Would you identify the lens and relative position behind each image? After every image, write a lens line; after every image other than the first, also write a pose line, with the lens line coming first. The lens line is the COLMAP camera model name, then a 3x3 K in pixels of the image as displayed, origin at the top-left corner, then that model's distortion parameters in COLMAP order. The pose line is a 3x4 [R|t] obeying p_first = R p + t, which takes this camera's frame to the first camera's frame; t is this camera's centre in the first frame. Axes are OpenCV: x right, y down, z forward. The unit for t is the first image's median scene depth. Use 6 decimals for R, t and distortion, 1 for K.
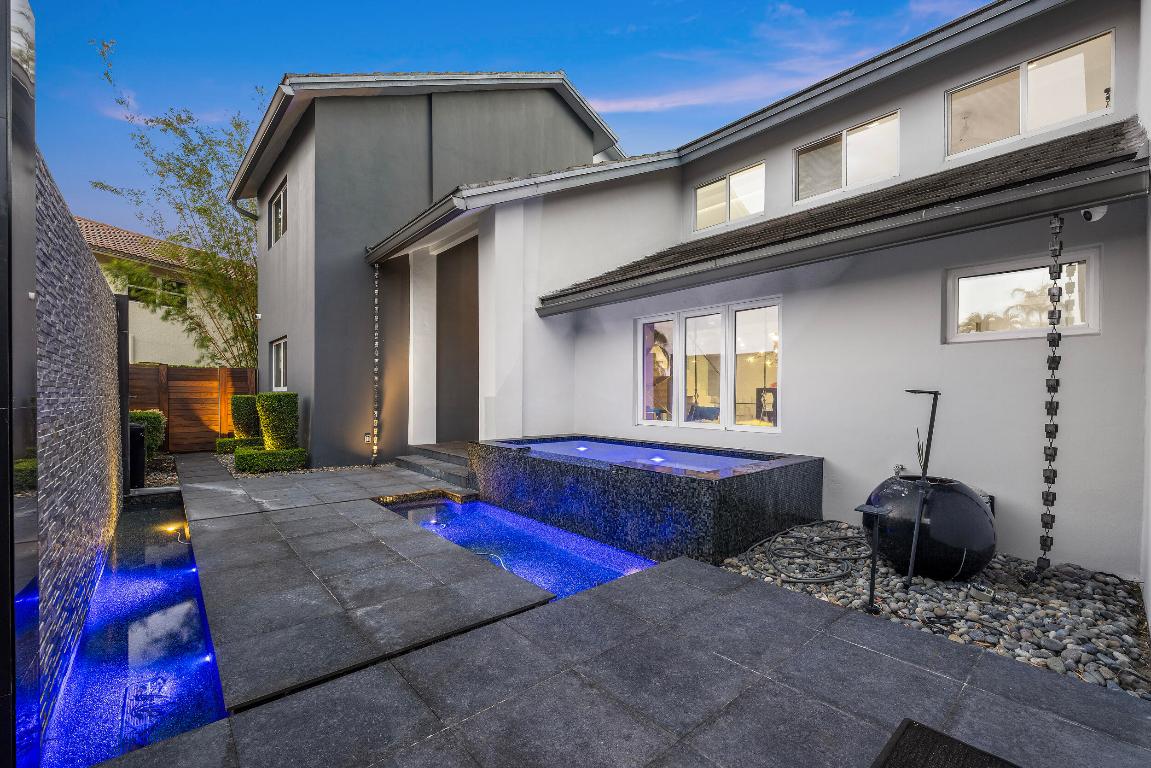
lens RADIAL K [[463.4, 0, 577.7], [0, 463.4, 390.4], [0, 0, 1]] dist [0.000593, 0.000158]
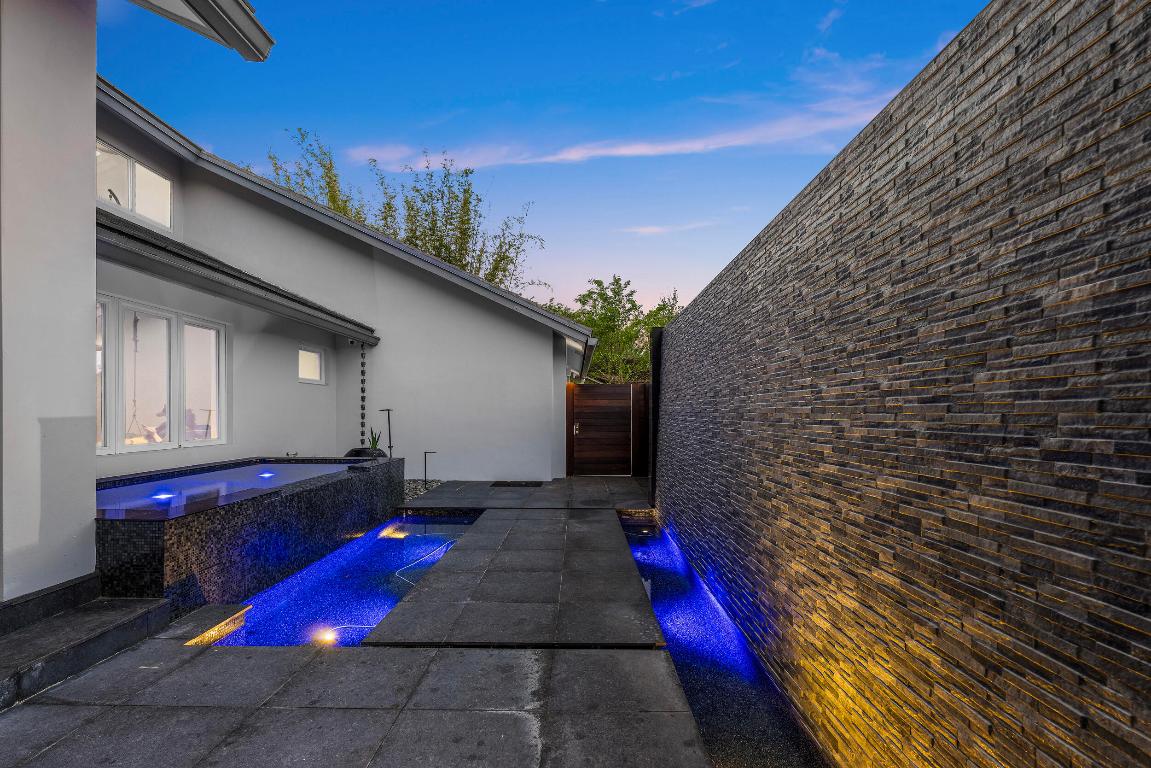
lens RADIAL K [[463.4, 0, 578.3], [0, 463.4, 409.3], [0, 0, 1]] dist [0.000593, 0.000158]
pose [[-0.741240, -0.003115, 0.671233, -1.293605], [-0.014951, 0.999818, -0.011870, 0.009818], [-0.671073, -0.018834, -0.741152, 1.694878]]
